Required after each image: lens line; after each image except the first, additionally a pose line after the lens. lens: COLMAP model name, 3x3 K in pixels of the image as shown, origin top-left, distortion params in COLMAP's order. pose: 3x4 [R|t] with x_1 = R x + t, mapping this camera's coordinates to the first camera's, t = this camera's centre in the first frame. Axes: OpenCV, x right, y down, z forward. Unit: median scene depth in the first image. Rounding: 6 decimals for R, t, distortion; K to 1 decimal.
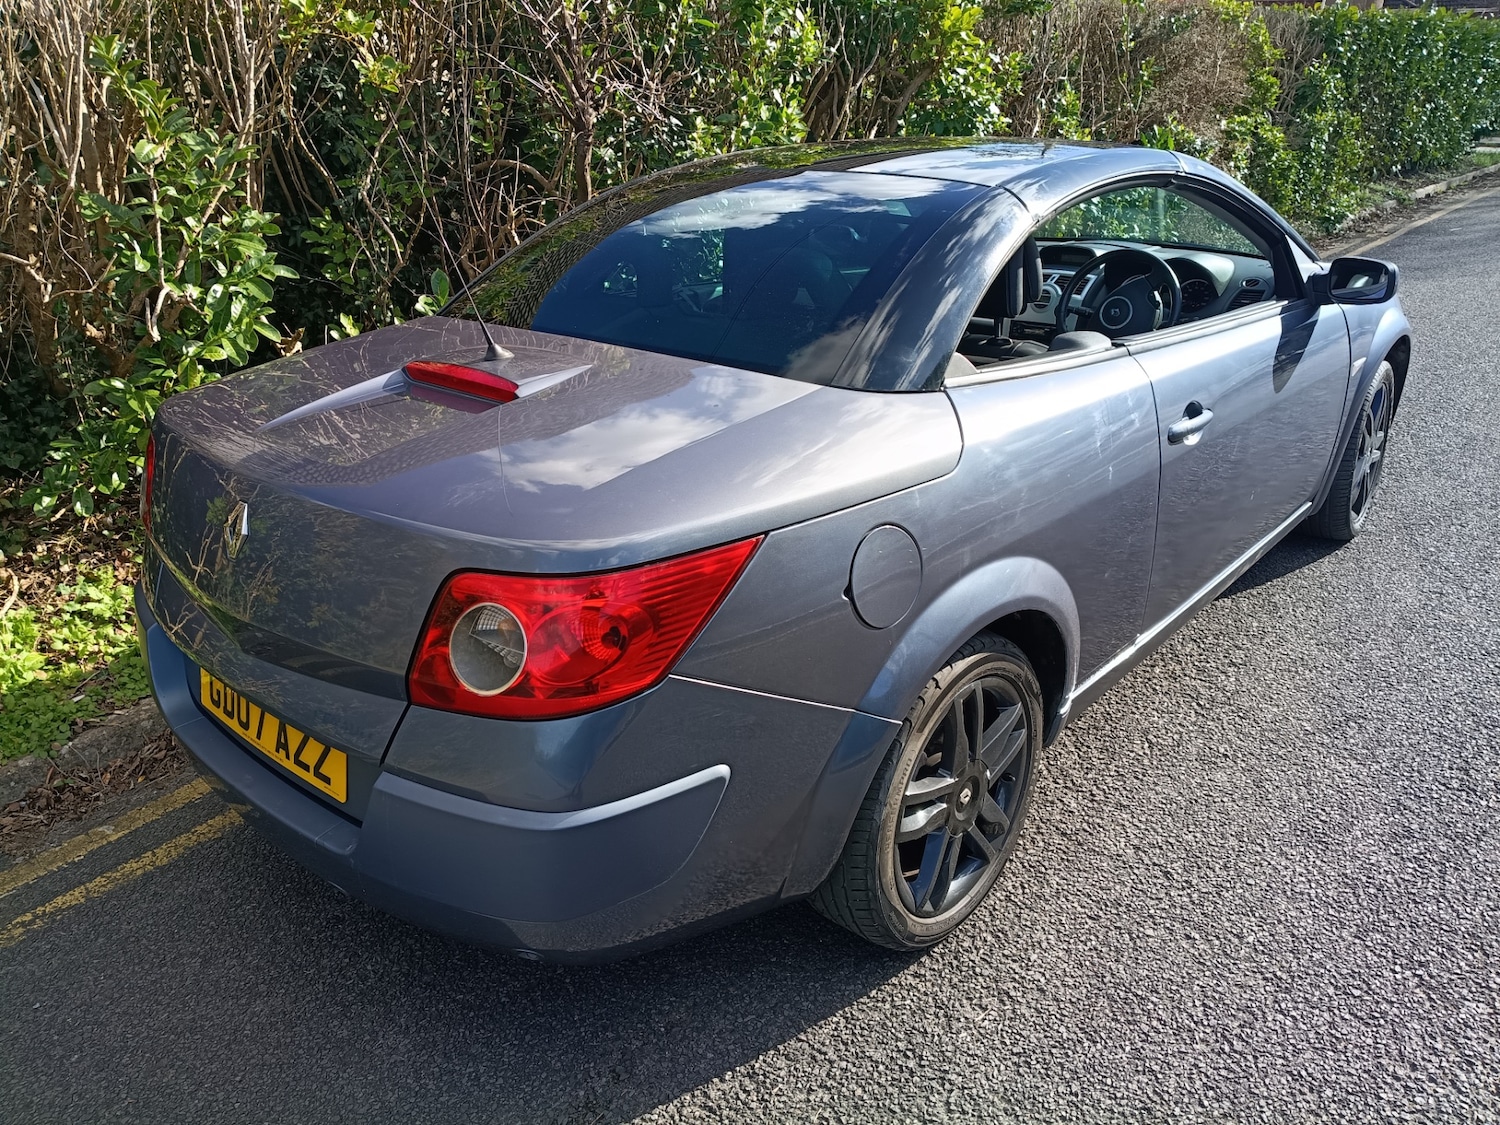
lens RADIAL K [[1122.0, 0, 745.6], [0, 1122.0, 556.2], [0, 0, 1]] dist [-0.019178, 0.011392]
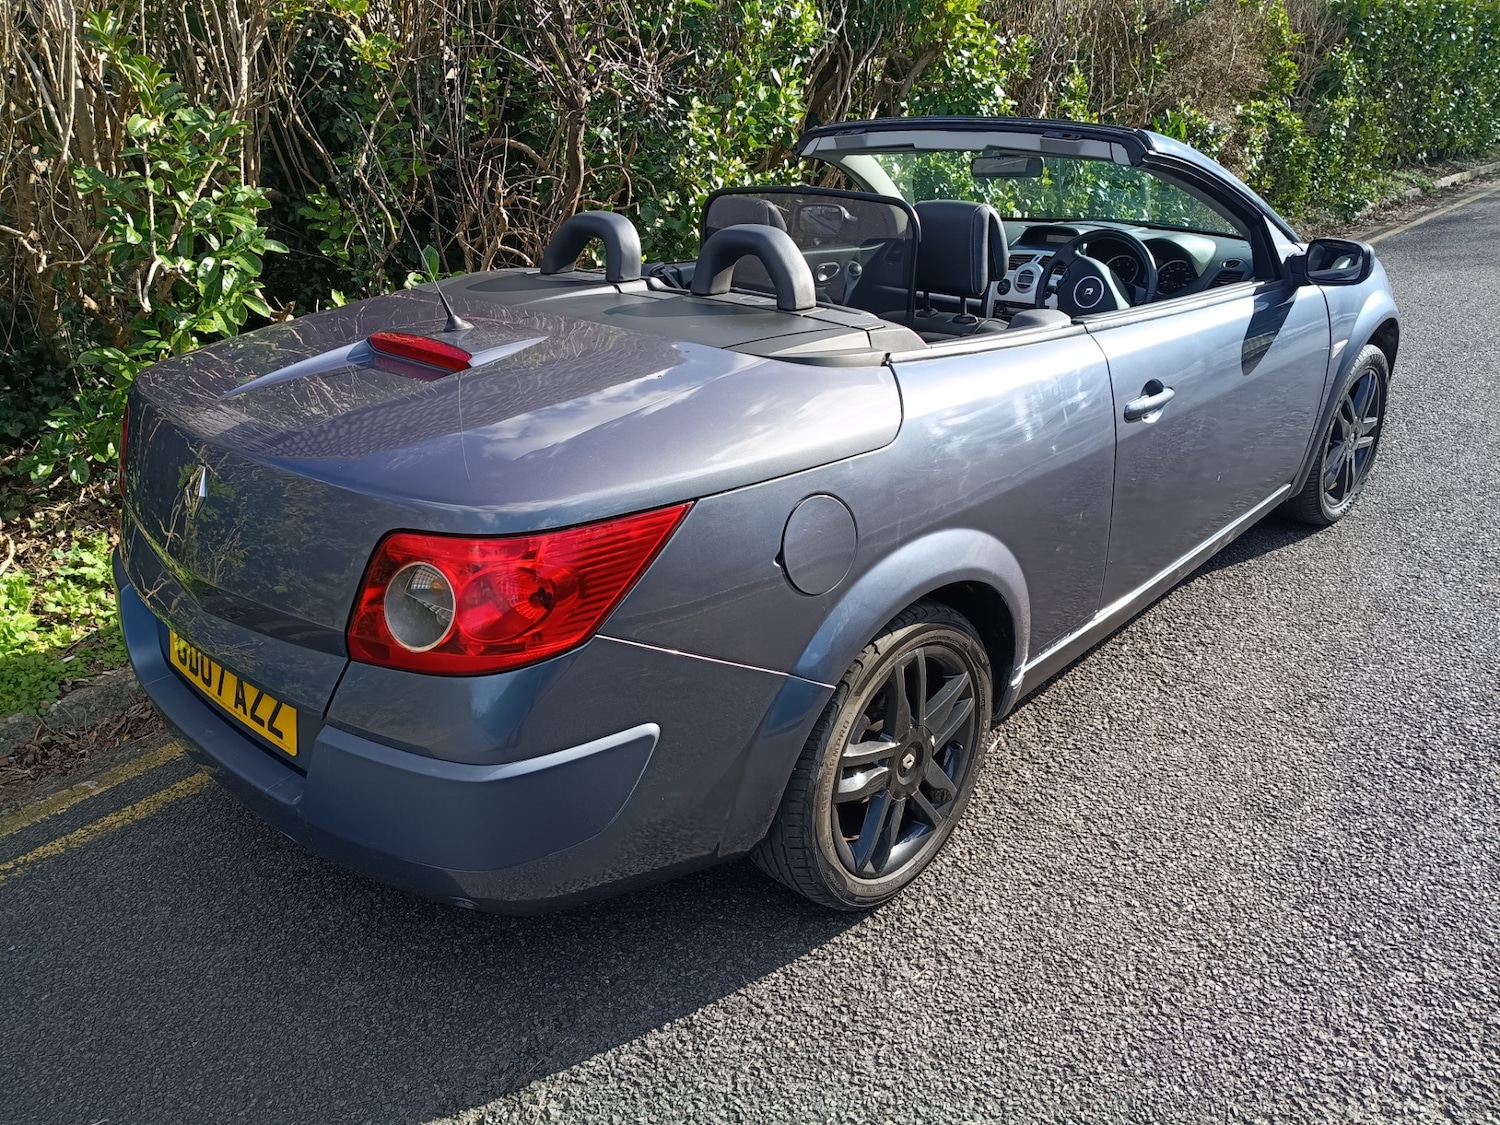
lens RADIAL K [[1110.1, 0, 750.0], [0, 1110.1, 562.5], [0, 0, 1]] dist [-0.009146, -0.001504]
pose [[0.999764, 0.013274, -0.017216, 0.060113], [-0.012916, 0.999702, 0.020738, 0.010978], [0.017486, -0.020510, 0.999637, -0.012182]]
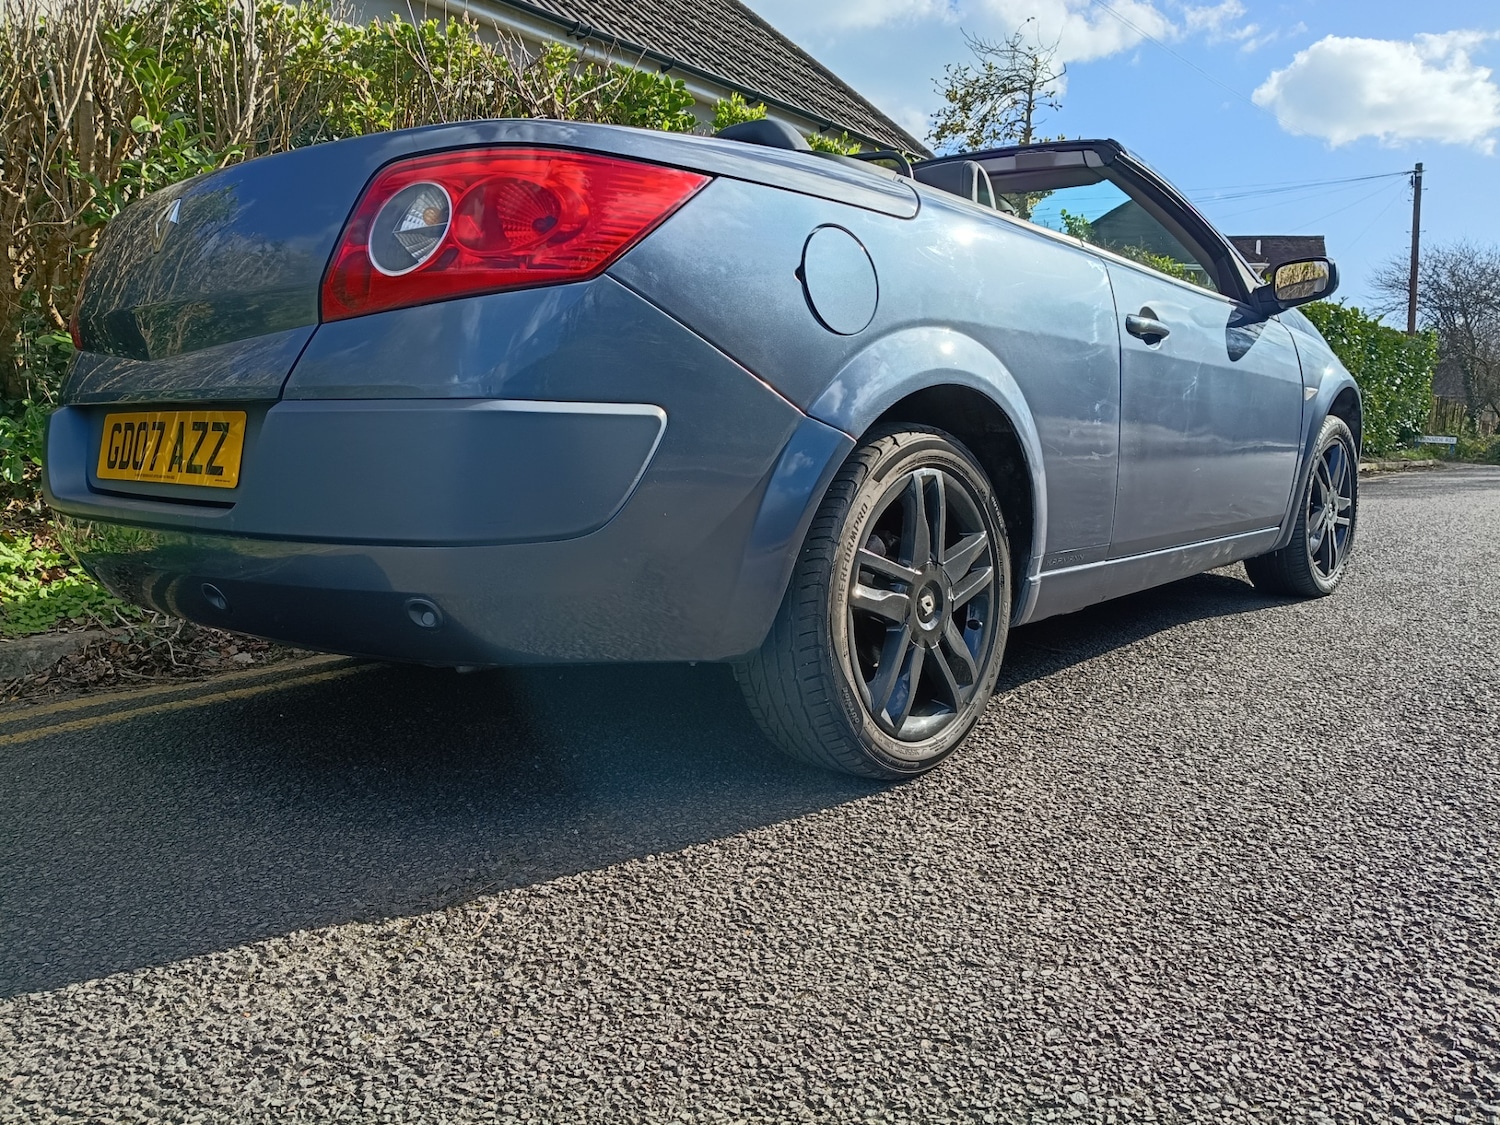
lens RADIAL K [[1118.1, 0, 741.7], [0, 1118.1, 547.1], [0, 0, 1]] dist [0.002719, -0.008277]
pose [[0.999083, 0.037052, 0.021450, 0.021790], [-0.030051, 0.963766, -0.265049, 0.378021], [-0.030493, 0.264162, 0.963996, 0.106043]]
